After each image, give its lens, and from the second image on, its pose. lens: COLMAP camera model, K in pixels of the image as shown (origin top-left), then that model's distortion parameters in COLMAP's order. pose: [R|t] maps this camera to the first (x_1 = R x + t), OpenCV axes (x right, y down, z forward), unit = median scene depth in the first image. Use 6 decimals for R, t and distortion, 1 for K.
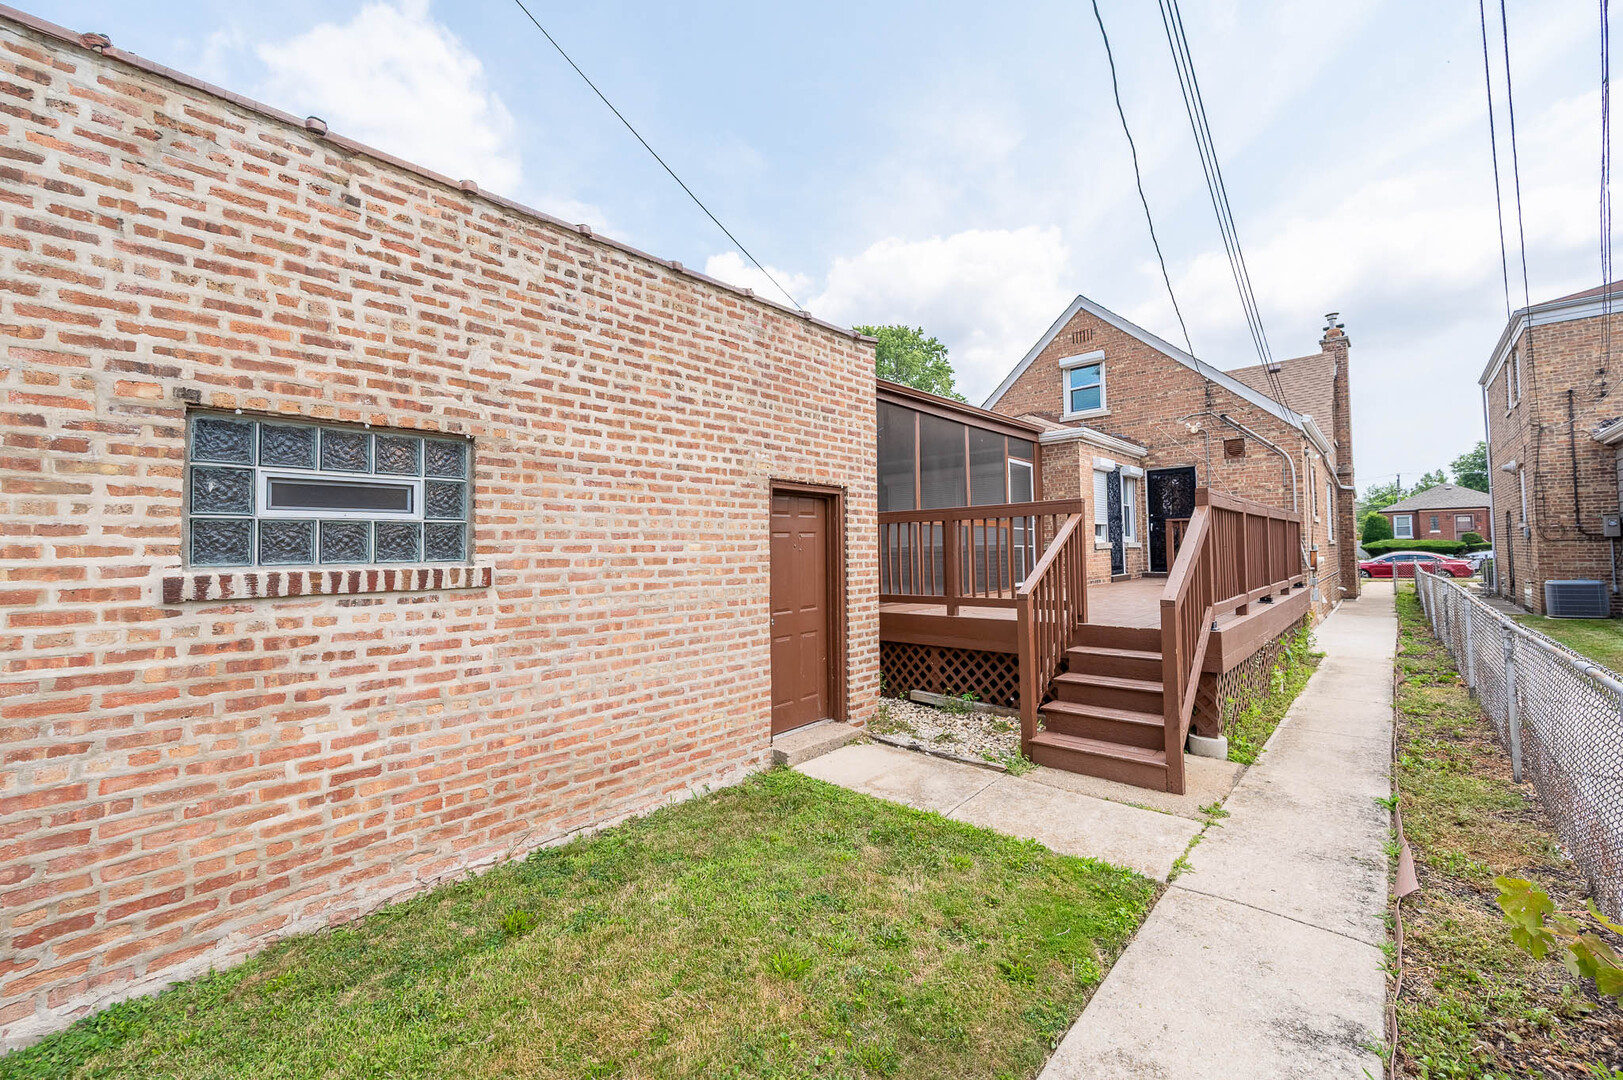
lens RADIAL K [[646.6, 0, 811.0], [0, 646.6, 531.2], [0, 0, 1]] dist [0.010965, -0.000080]
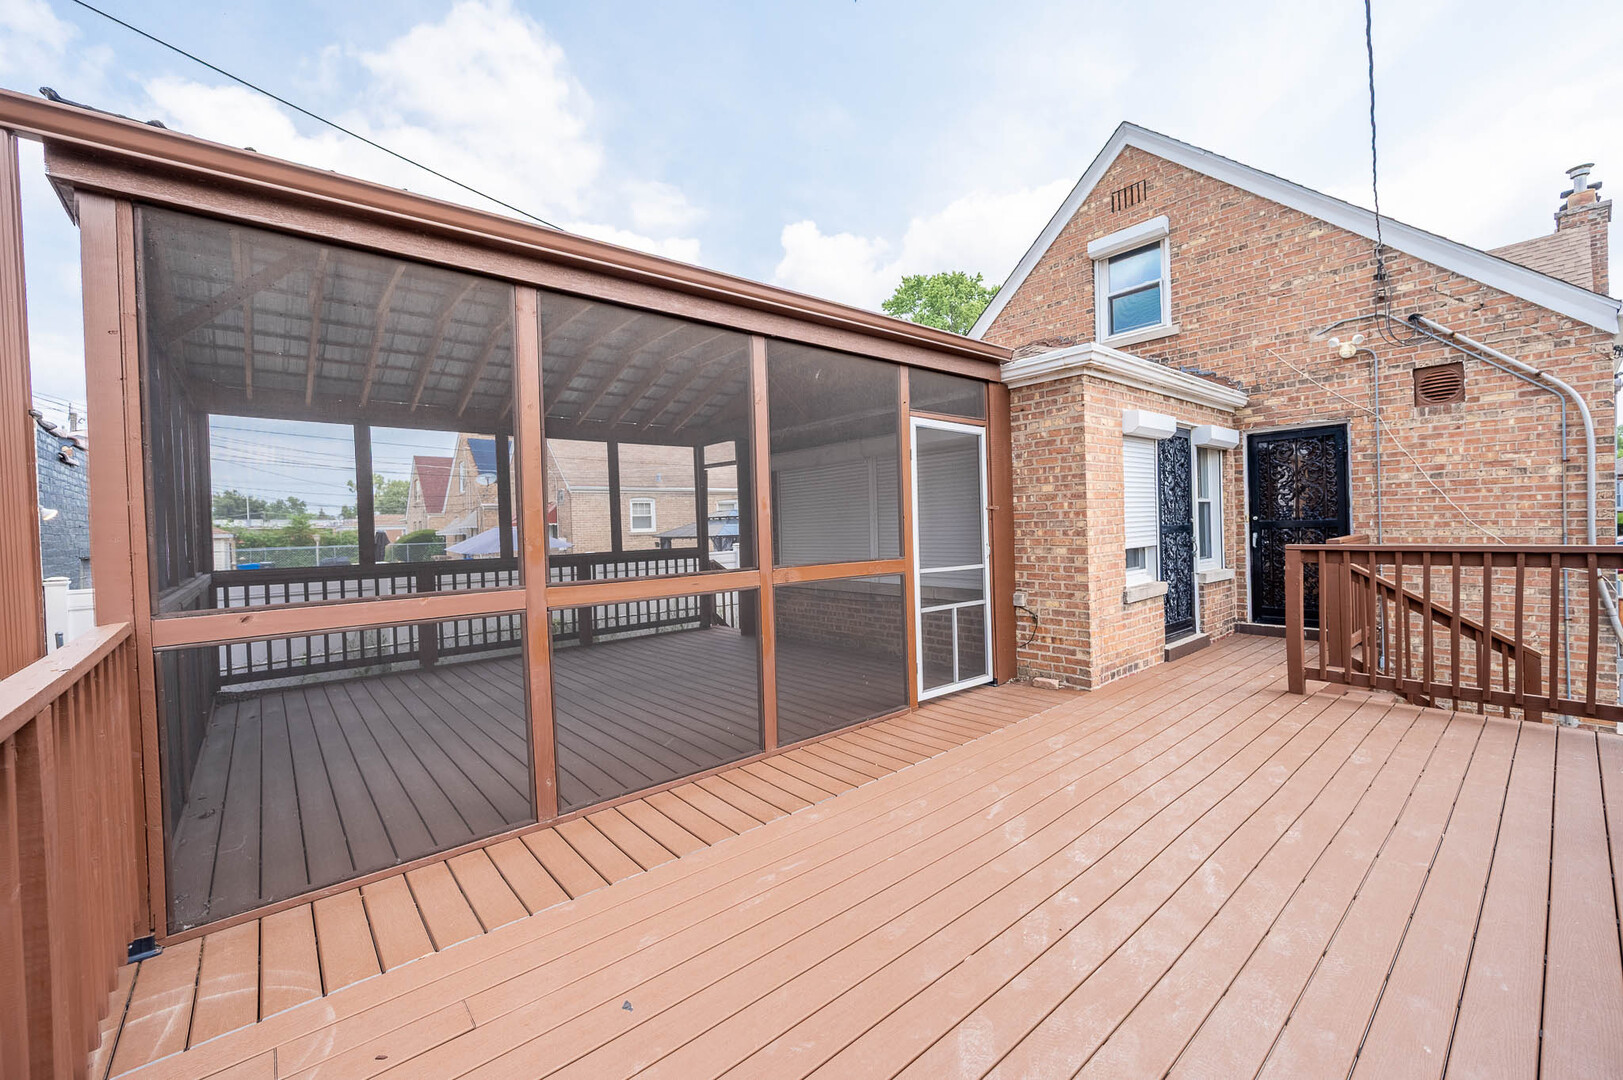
lens RADIAL K [[647.9, 0, 812.9], [0, 647.9, 531.9], [0, 0, 1]] dist [0.000909, 0.000501]
pose [[0.992379, -0.008883, -0.122903, 0.231591], [0.014434, 0.998912, 0.044352, -0.042519], [0.122375, -0.045788, 0.991427, 0.429815]]
